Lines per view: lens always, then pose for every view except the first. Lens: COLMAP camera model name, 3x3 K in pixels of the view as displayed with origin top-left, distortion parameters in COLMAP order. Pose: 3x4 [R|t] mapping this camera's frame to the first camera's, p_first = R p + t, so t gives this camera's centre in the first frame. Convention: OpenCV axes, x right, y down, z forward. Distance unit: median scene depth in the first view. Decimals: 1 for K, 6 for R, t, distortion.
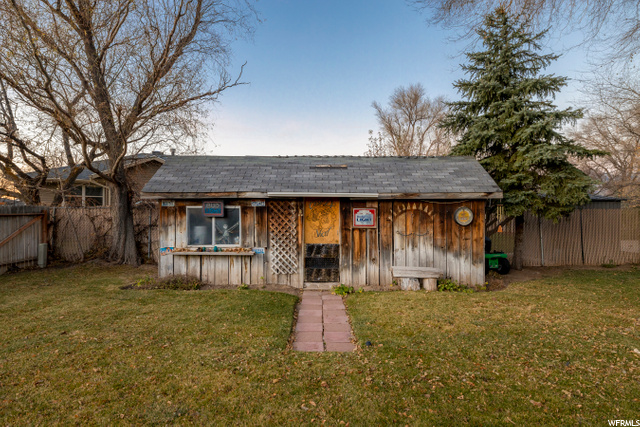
lens RADIAL K [[343.4, 0, 319.7], [0, 343.4, 207.3], [0, 0, 1]] dist [0.000245, -0.000326]
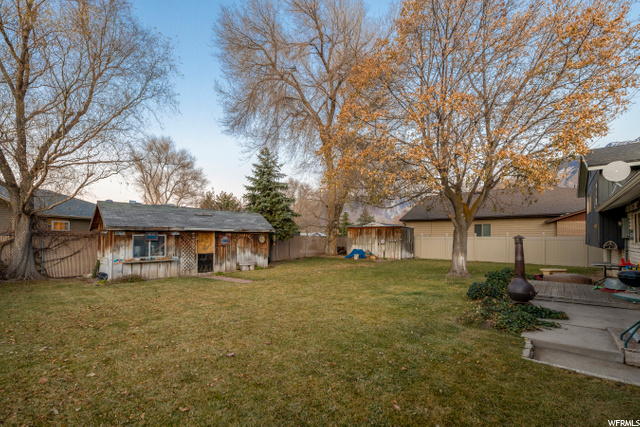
lens RADIAL K [[295.8, 0, 319.6], [0, 295.8, 224.5], [0, 0, 1]] dist [0.002287, 0.000238]
pose [[0.646365, 0.029817, 0.762446, -0.913935], [-0.008211, 0.999450, -0.032125, -0.014403], [-0.762984, 0.014504, 0.646254, -0.669426]]
